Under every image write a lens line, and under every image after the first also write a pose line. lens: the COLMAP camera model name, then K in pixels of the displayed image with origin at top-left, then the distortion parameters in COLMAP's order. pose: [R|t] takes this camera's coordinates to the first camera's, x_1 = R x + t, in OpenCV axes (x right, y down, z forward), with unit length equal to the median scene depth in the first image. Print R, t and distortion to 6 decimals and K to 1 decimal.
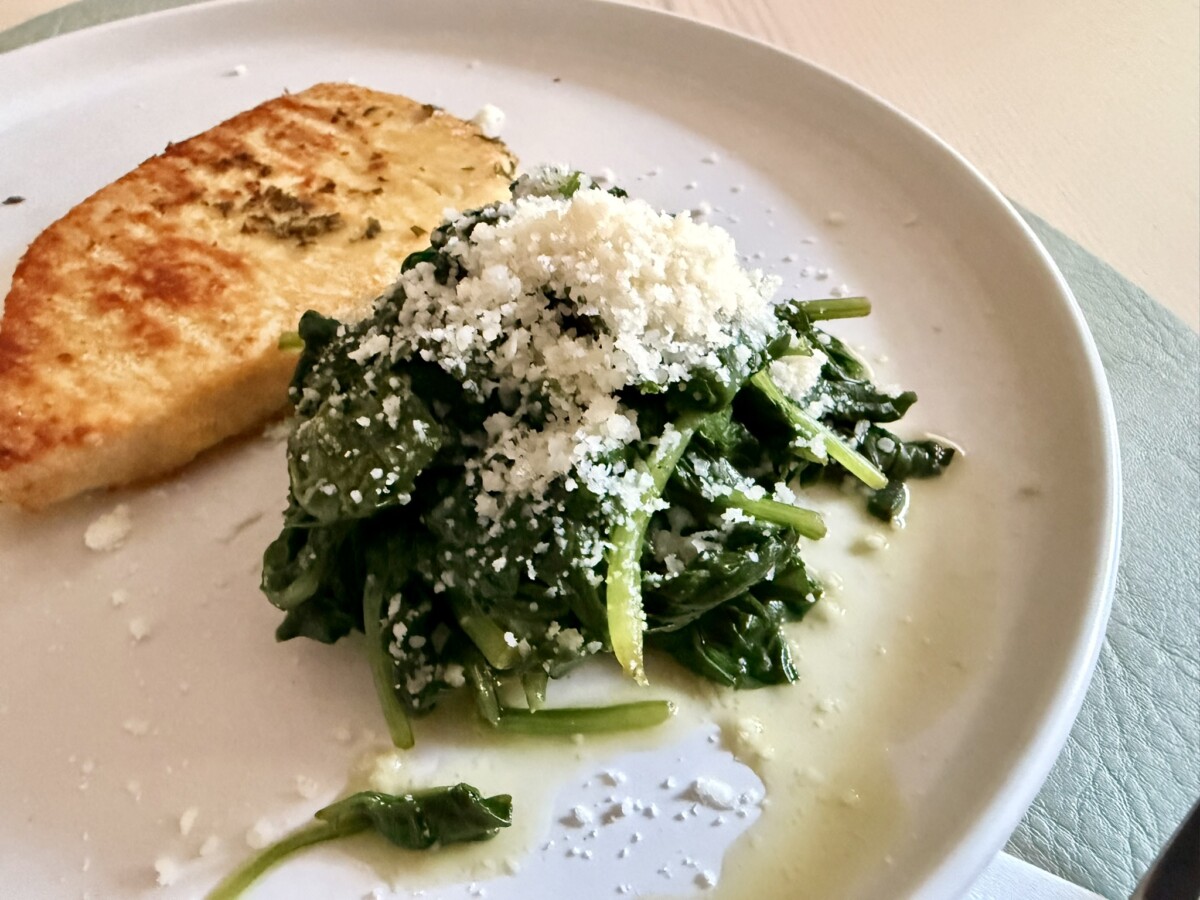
lens RADIAL K [[879.4, 0, 529.7], [0, 879.4, 467.1], [0, 0, 1]] dist [0.009180, -0.004486]
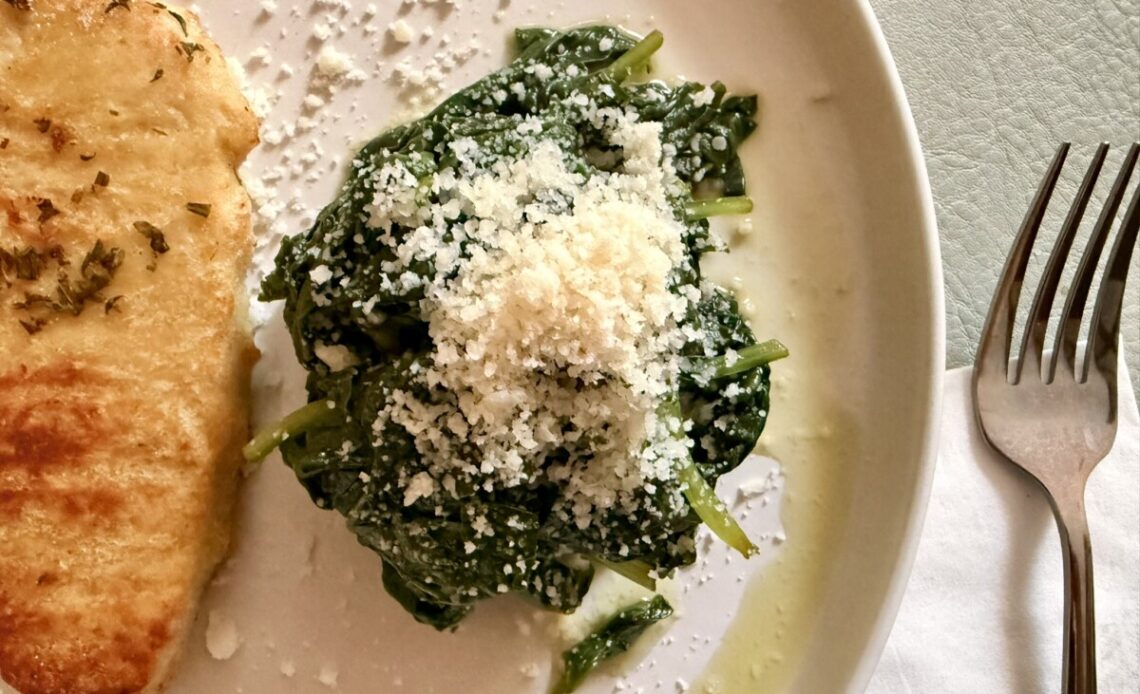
lens RADIAL K [[824.8, 0, 508.9], [0, 824.8, 364.4], [0, 0, 1]] dist [0.005045, 0.004107]
pose [[0.769765, -0.633674, 0.076931, -0.061254], [0.451889, 0.626086, 0.635463, -0.659427], [-0.450842, -0.454393, 0.768289, 0.196180]]
